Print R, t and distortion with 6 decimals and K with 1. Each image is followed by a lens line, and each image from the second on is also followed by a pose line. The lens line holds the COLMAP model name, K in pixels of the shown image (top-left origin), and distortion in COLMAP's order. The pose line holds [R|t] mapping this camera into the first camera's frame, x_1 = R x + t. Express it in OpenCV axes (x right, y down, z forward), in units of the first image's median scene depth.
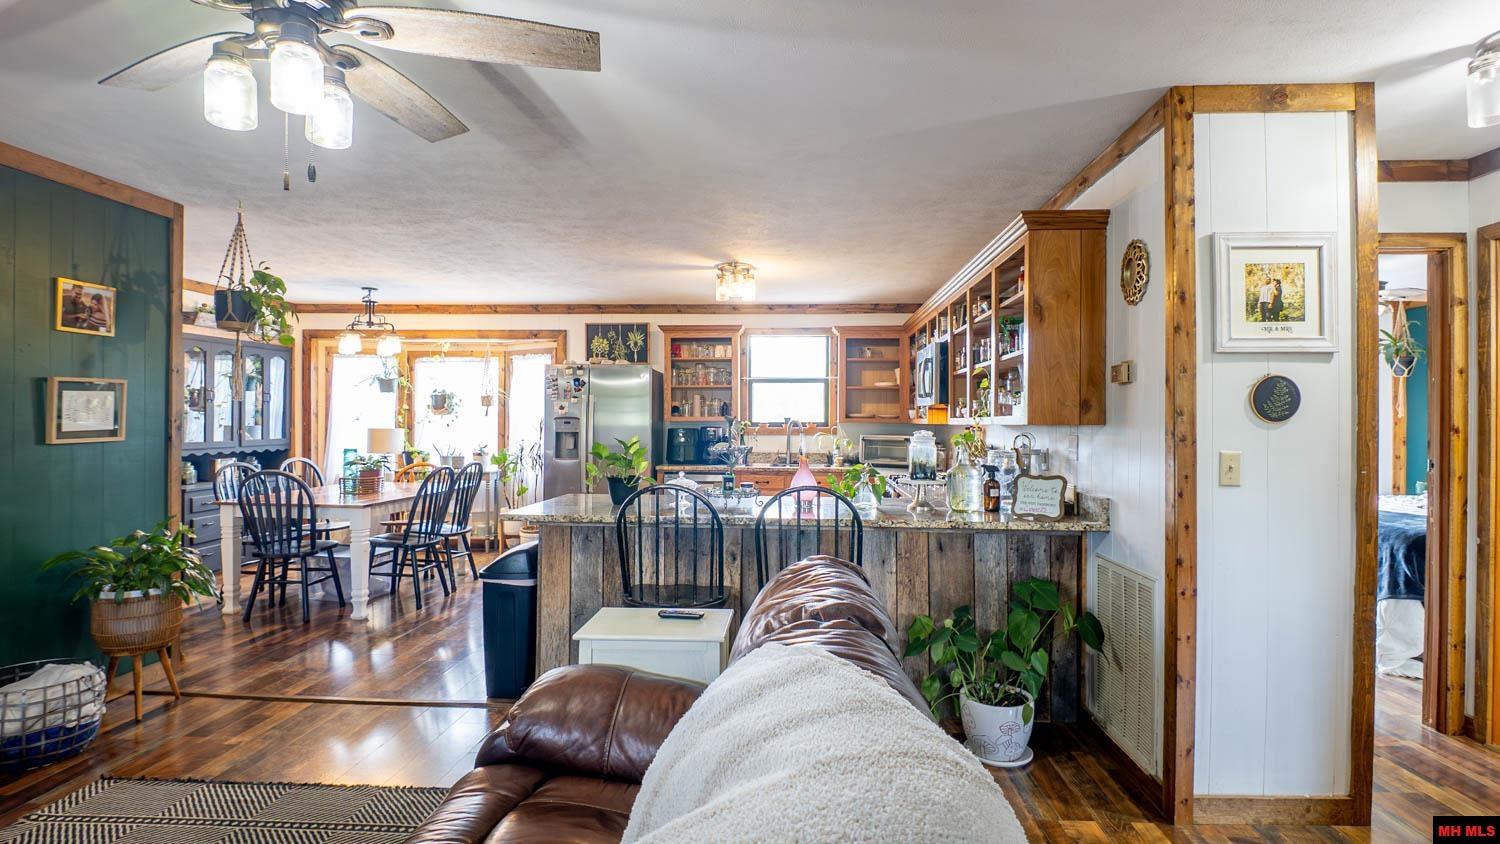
lens RADIAL K [[782.5, 0, 776.0], [0, 782.5, 423.8], [0, 0, 1]] dist [-0.011276, -0.006538]
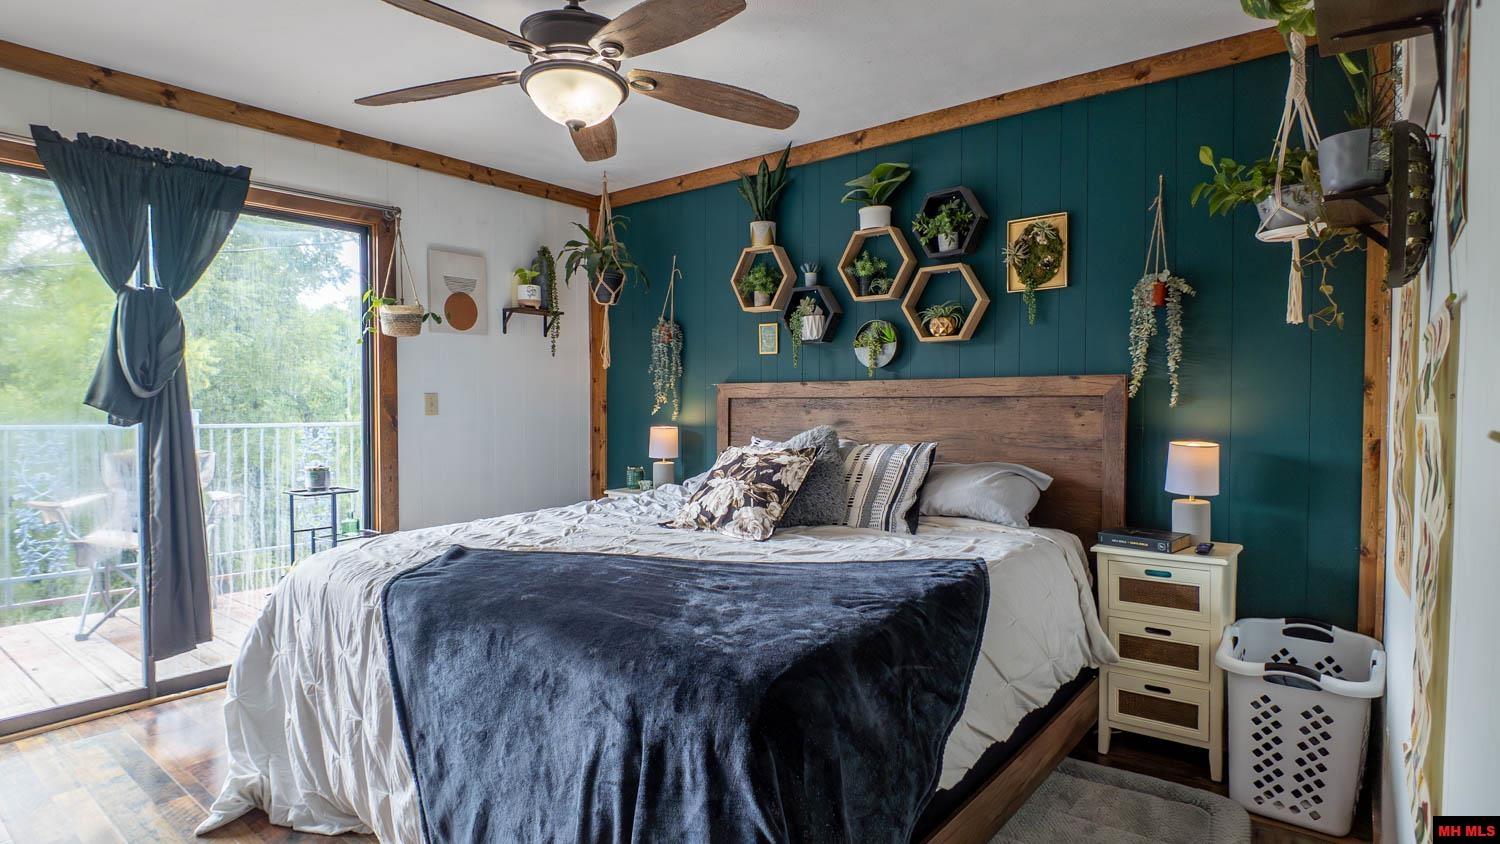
lens RADIAL K [[782.5, 0, 748.6], [0, 782.5, 422.2], [0, 0, 1]] dist [-0.011276, -0.006538]
pose [[0.601962, -0.021096, 0.798246, 0.560863], [-0.001224, 0.999625, 0.027341, 0.028846], [-0.798524, -0.017435, 0.601711, 0.801761]]
